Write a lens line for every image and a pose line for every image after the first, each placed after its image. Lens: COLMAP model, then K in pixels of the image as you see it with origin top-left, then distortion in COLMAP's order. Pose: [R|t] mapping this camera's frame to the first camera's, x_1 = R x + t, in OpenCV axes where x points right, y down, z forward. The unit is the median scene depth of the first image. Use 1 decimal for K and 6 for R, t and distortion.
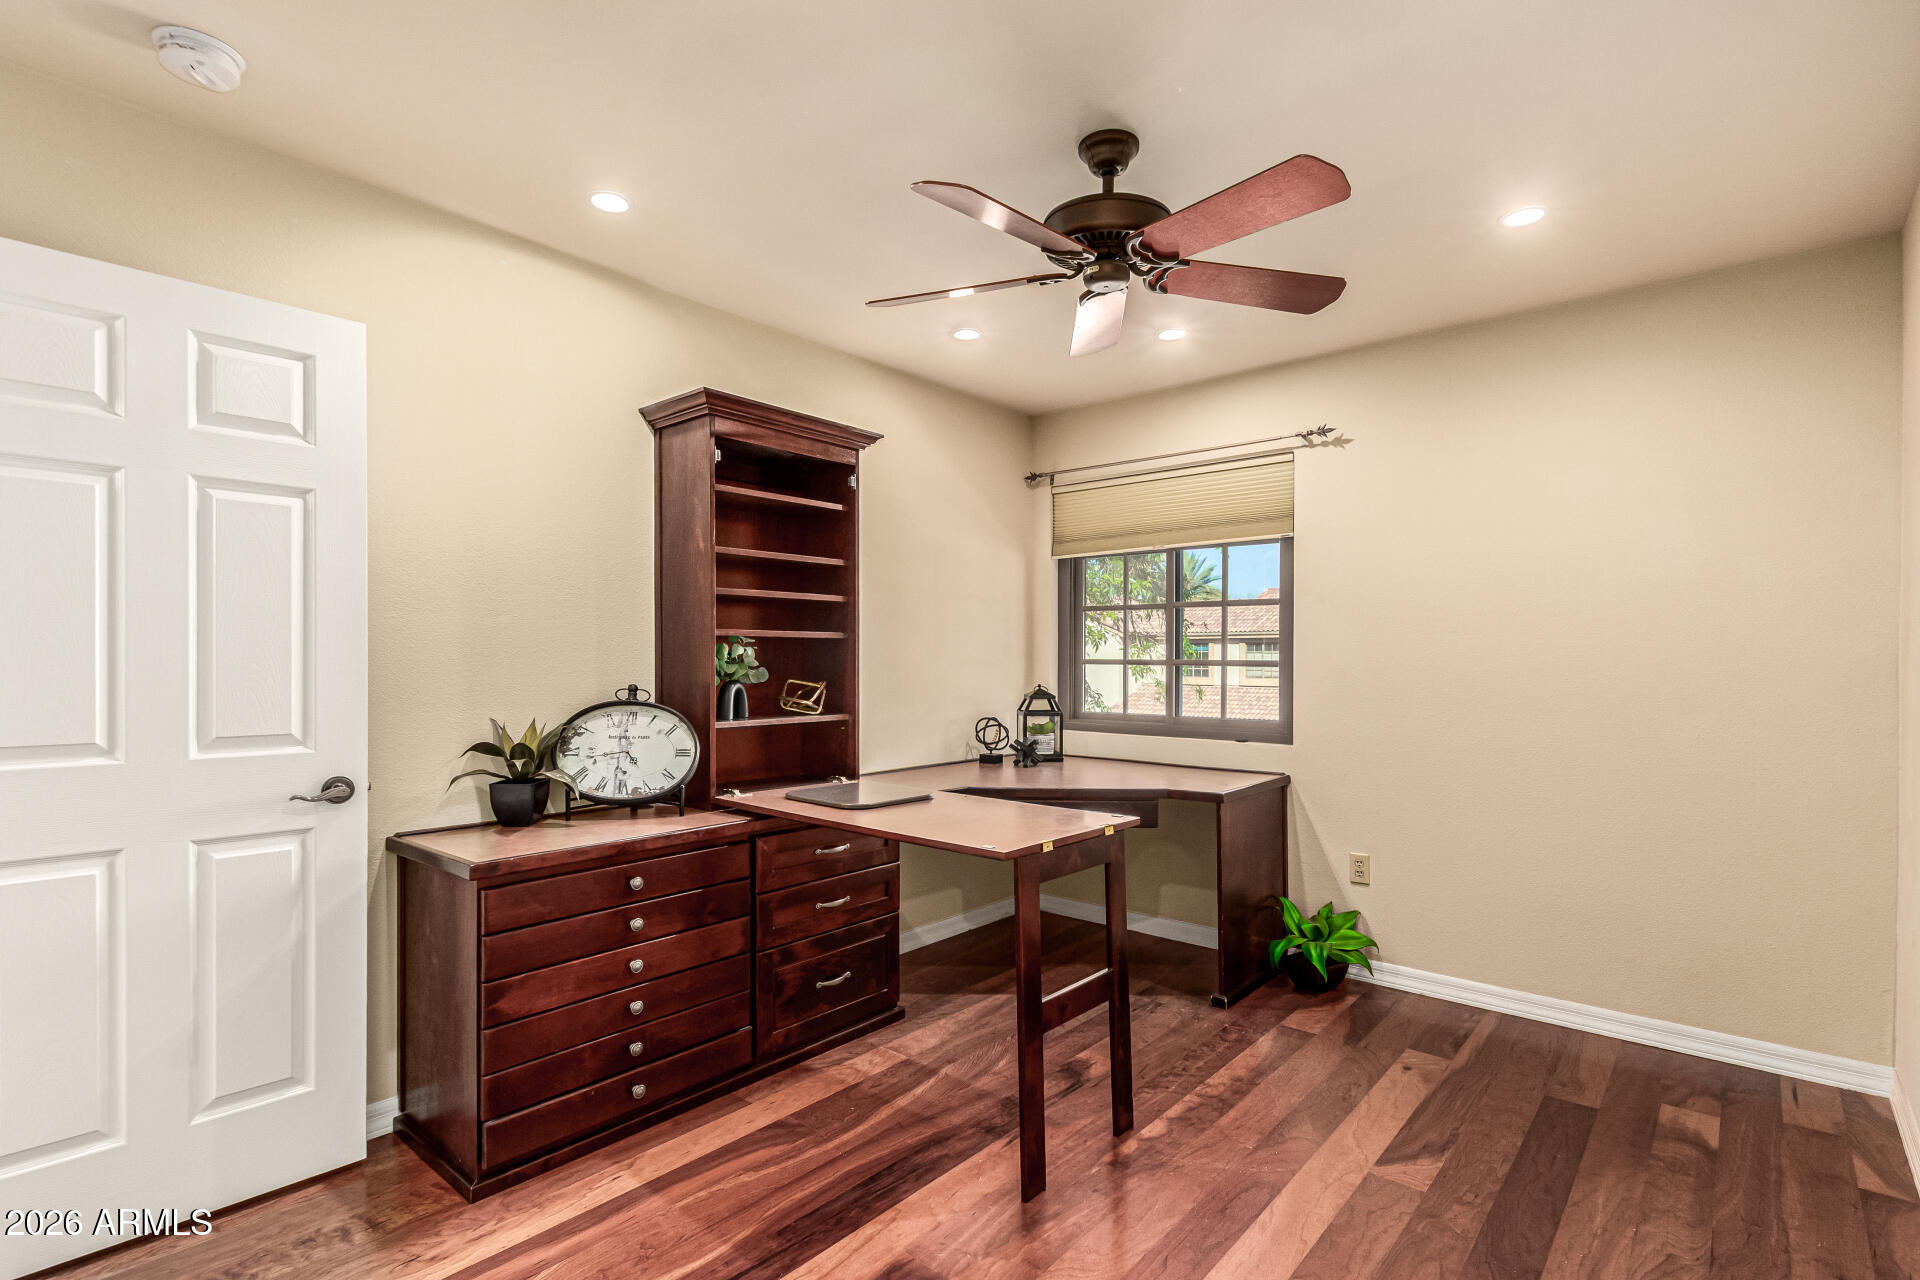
lens RADIAL K [[910.5, 0, 967.3], [0, 910.5, 656.7], [0, 0, 1]] dist [-0.005229, -0.000255]
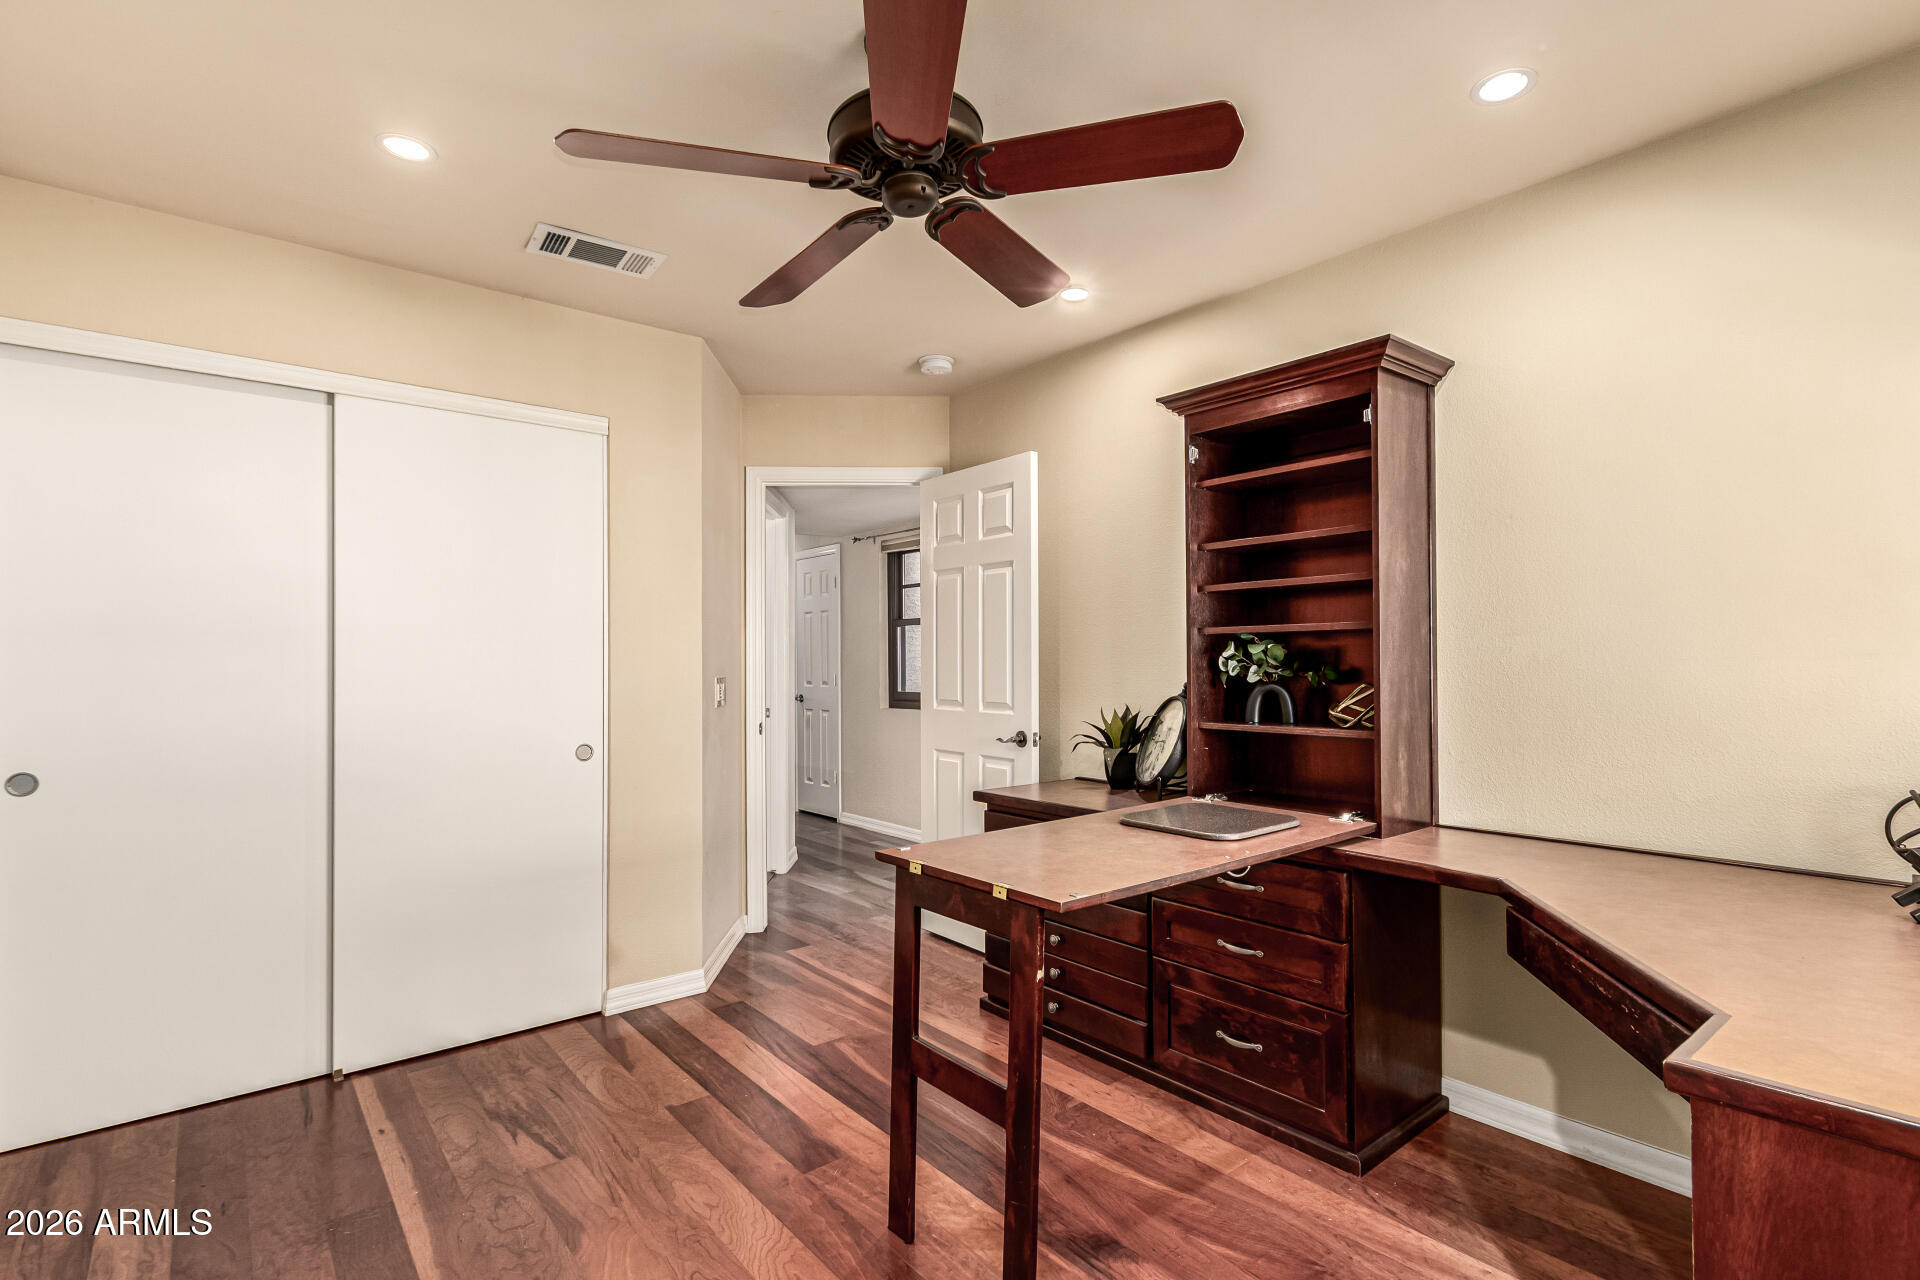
lens RADIAL K [[910.5, 0, 966.6], [0, 910.5, 640.8], [0, 0, 1]] dist [-0.005229, -0.000255]
pose [[-0.175948, -0.018247, -0.984230, 0.765062], [0.011494, 0.999722, -0.020589, 0.001035], [0.984332, -0.014935, -0.175689, 0.952774]]
